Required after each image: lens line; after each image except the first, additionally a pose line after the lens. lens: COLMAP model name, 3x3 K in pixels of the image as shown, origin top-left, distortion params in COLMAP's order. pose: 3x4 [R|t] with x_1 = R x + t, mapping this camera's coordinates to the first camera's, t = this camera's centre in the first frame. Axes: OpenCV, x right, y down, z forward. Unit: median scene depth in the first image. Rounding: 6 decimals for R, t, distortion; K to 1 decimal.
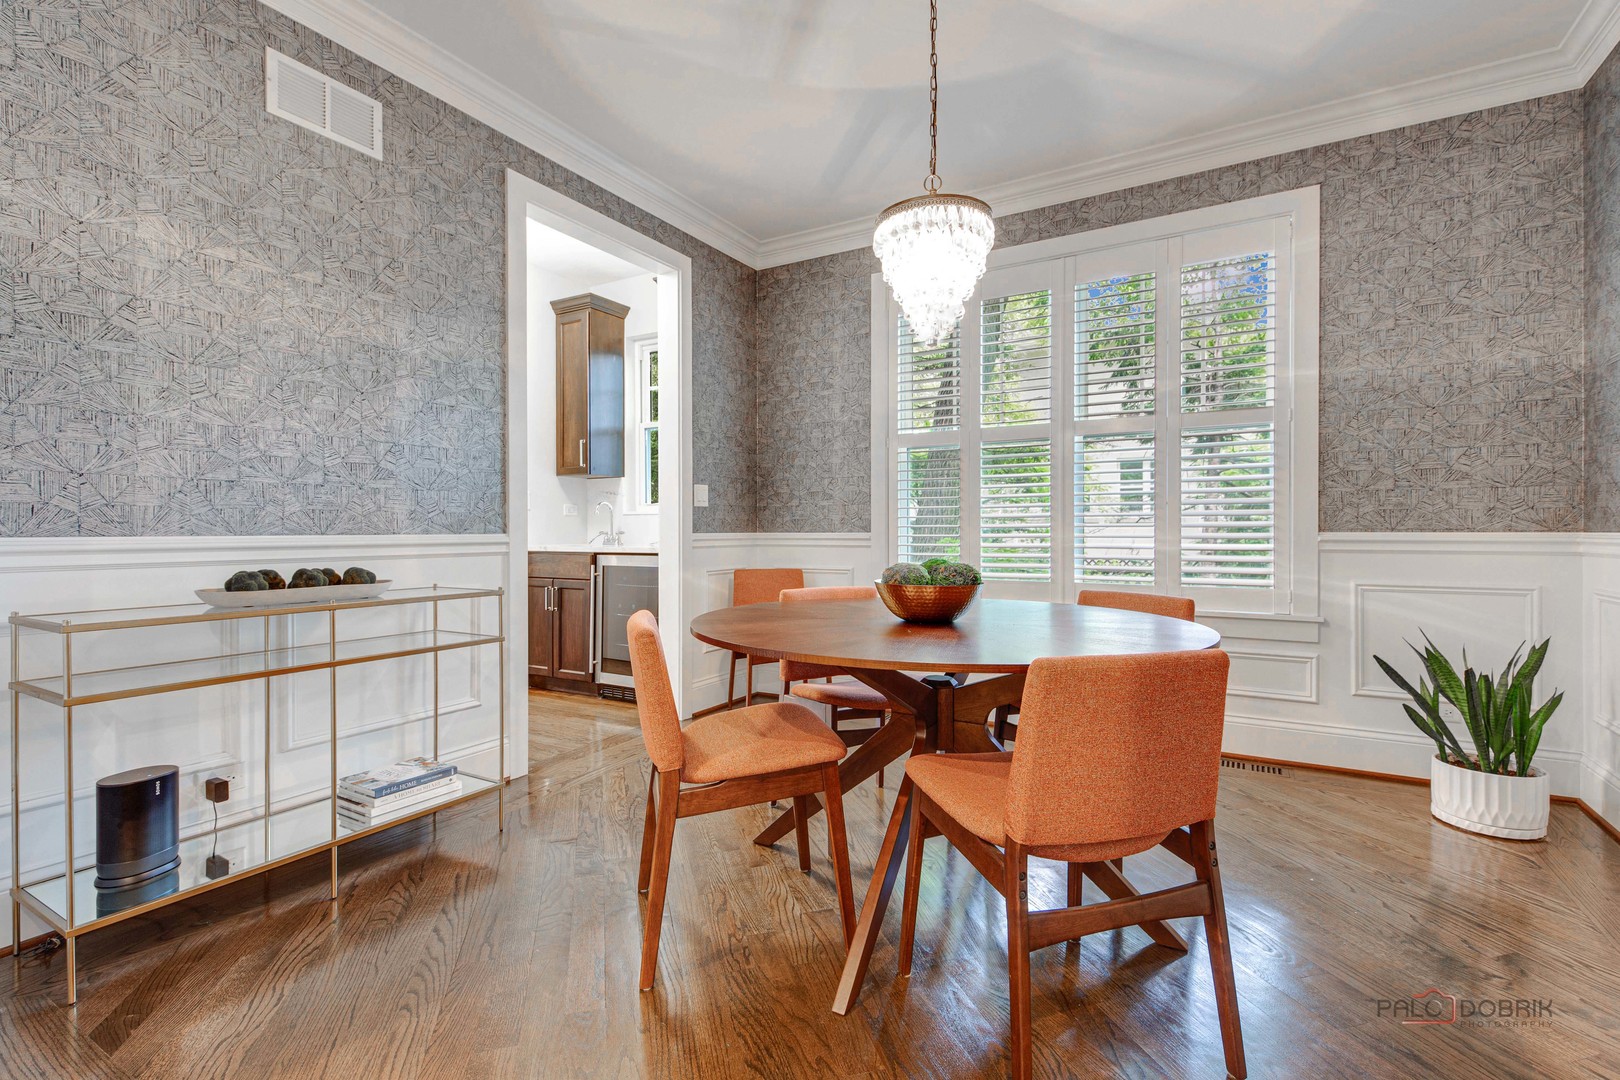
lens RADIAL K [[744.4, 0, 811.1], [0, 744.4, 533.4], [0, 0, 1]] dist [0.011501, -0.001392]
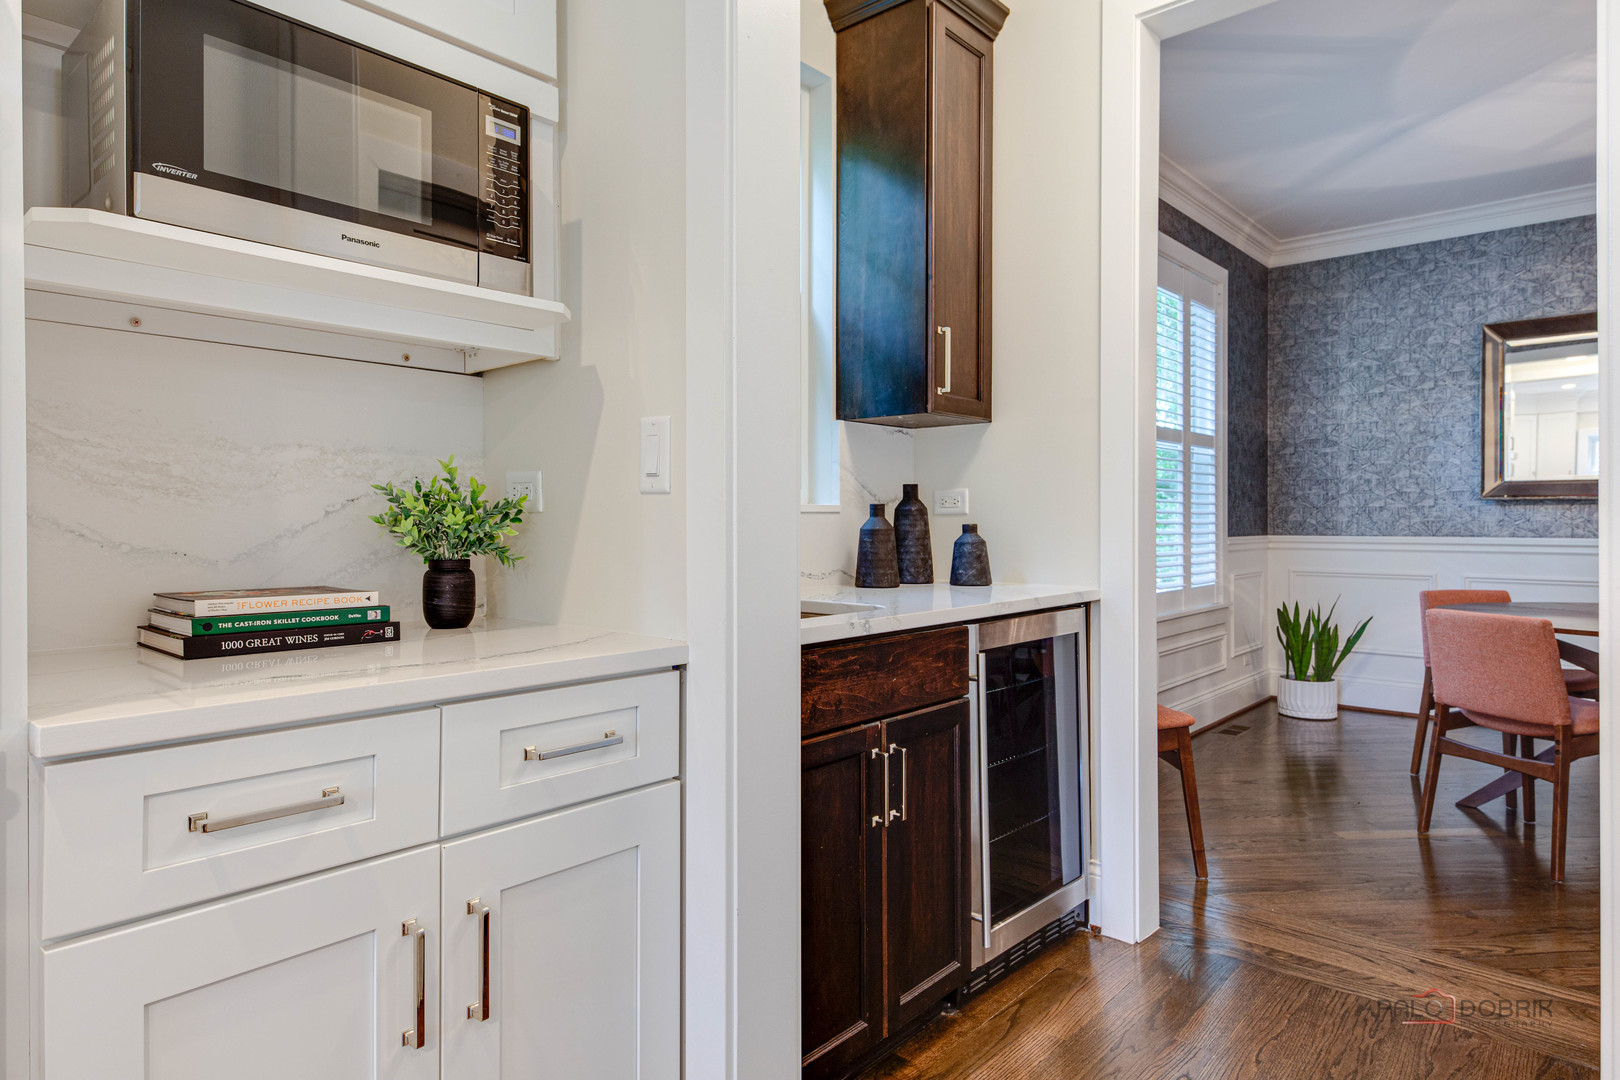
lens RADIAL K [[936.3, 0, 808.6], [0, 936.3, 526.1], [0, 0, 1]] dist [0.020590, -0.002636]
pose [[0.979219, -0.001228, -0.202804, 0.013575], [0.001270, 0.999999, 0.000080, -0.023801], [0.202804, -0.000336, 0.979219, -0.925306]]
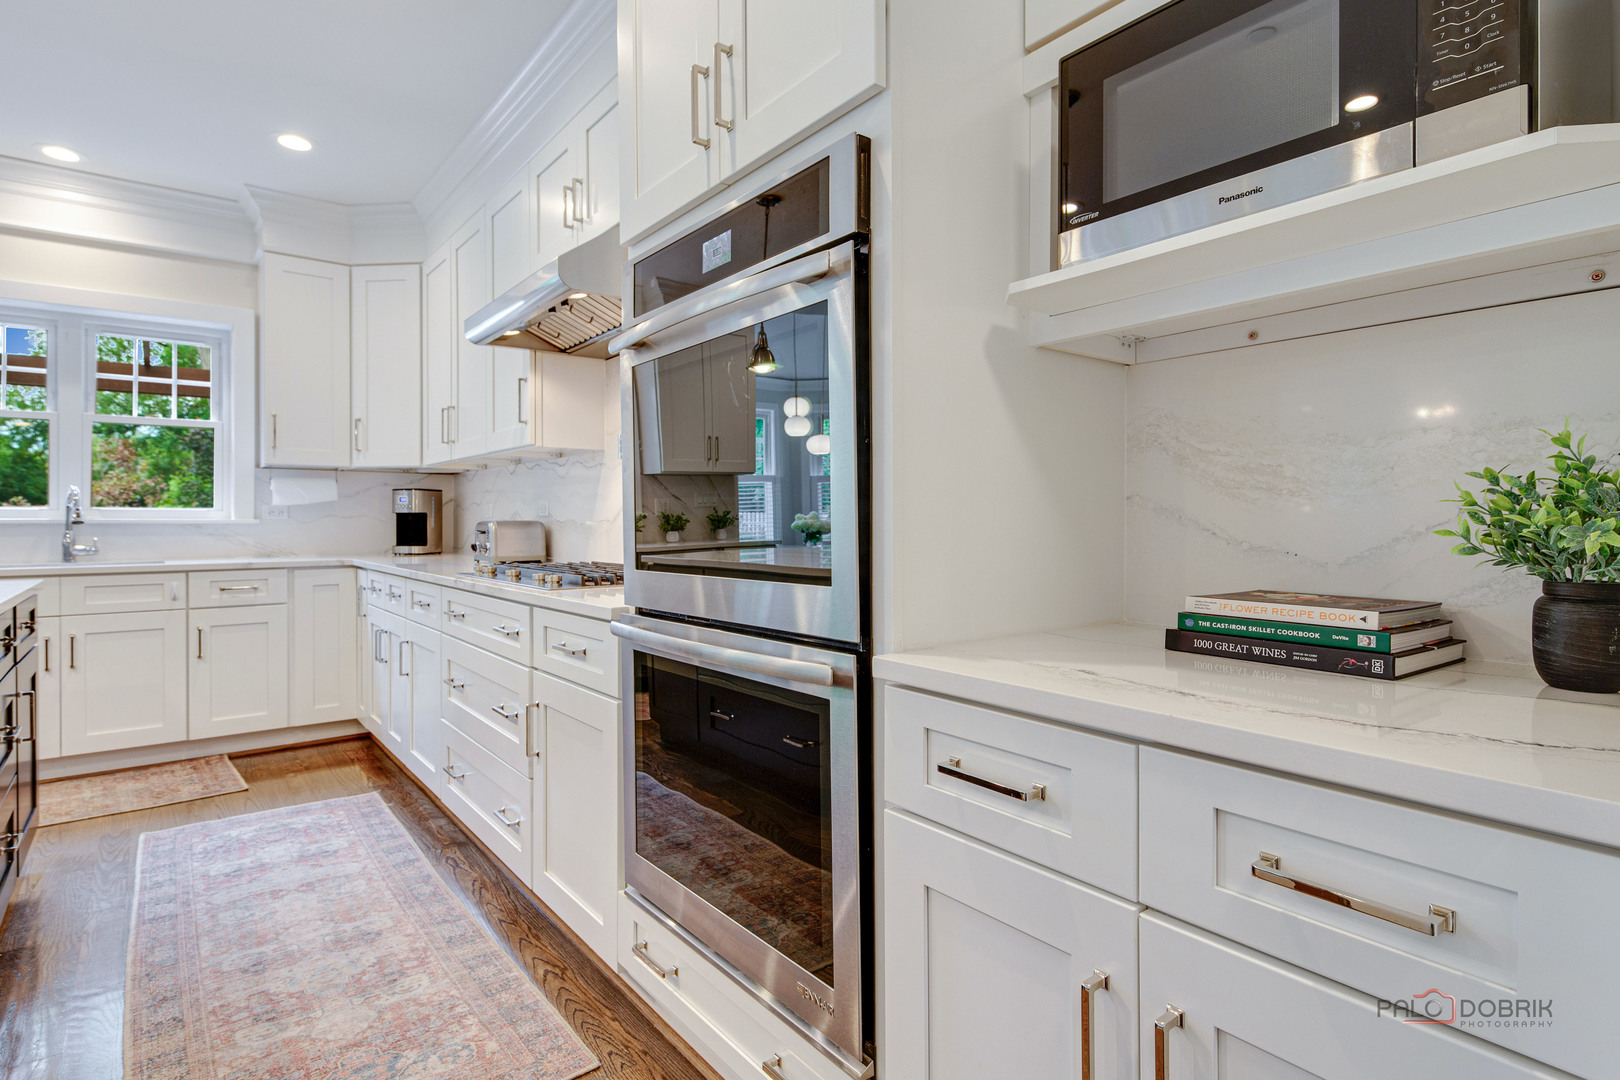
lens RADIAL K [[844.4, 0, 839.9], [0, 844.4, 525.5], [0, 0, 1]] dist [0.004505, -0.001134]
pose [[-0.368564, 0.003059, -0.929597, 0.082517], [-0.005519, 0.999970, 0.005479, -0.025402], [0.929586, 0.007150, -0.368536, -0.612149]]
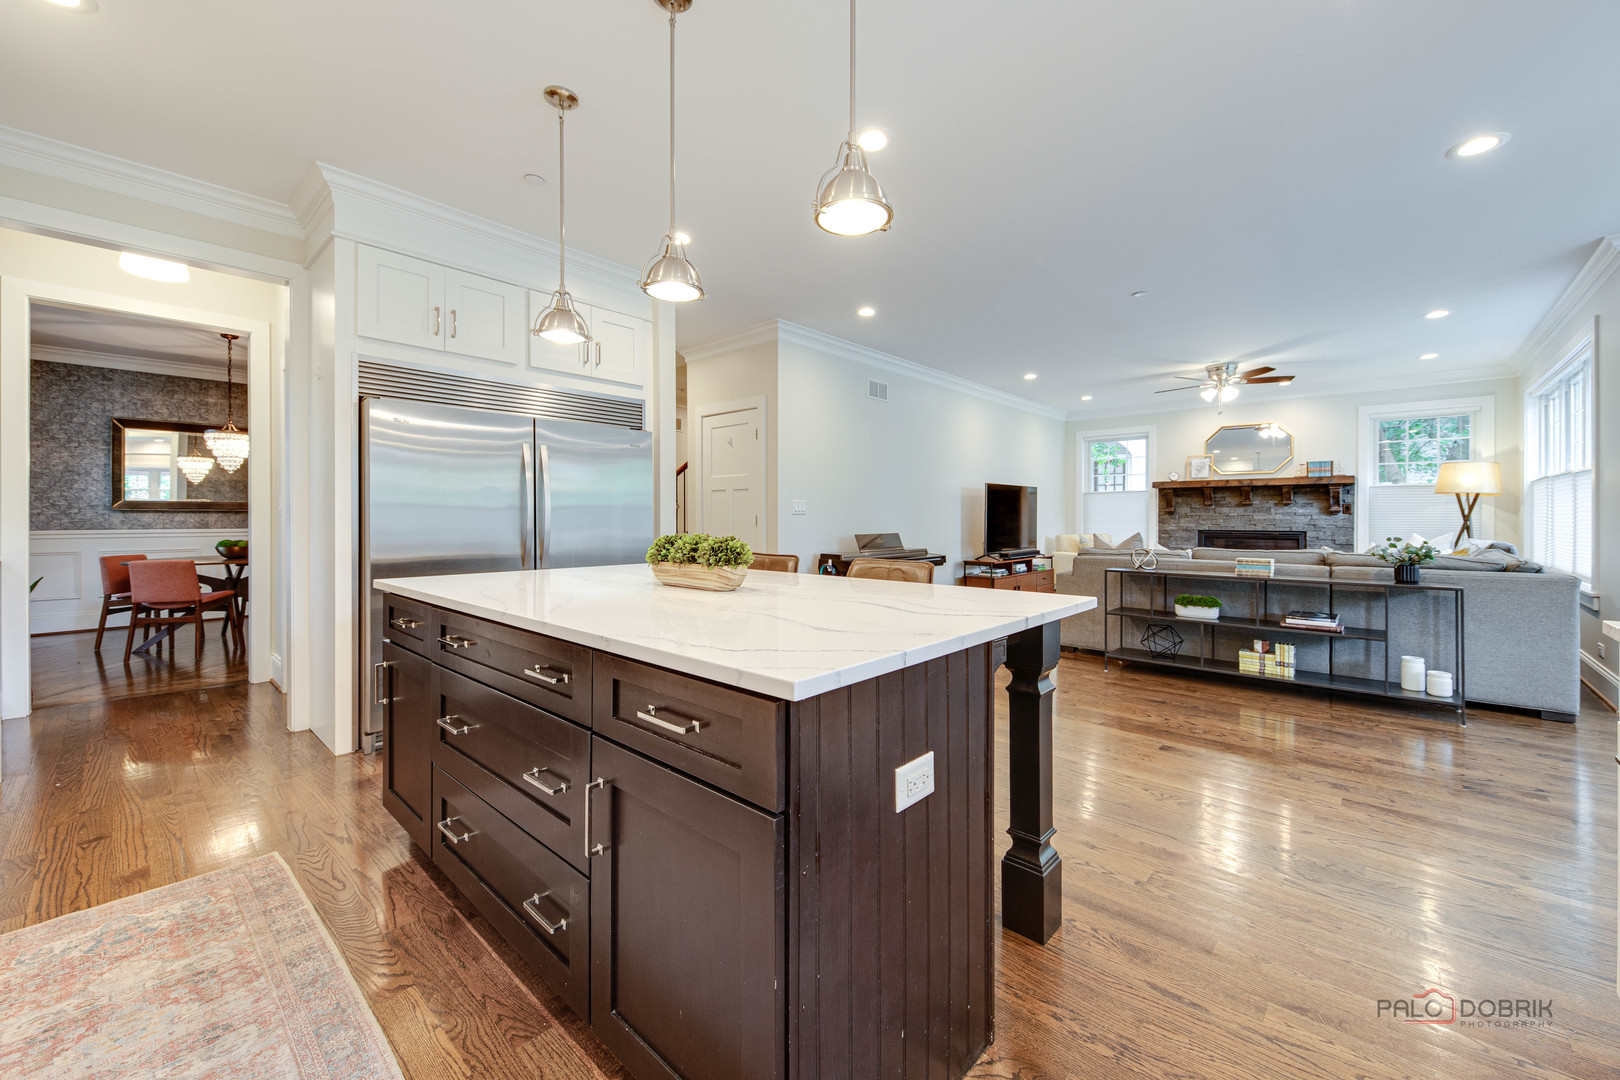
lens RADIAL K [[636.7, 0, 815.4], [0, 636.7, 514.0], [0, 0, 1]] dist [0.002541, -0.000353]
pose [[0.220071, 0.002673, 0.975480, -0.726161], [0.005374, 0.999978, -0.003953, -0.034481], [-0.975469, 0.006112, 0.220052, -1.815463]]
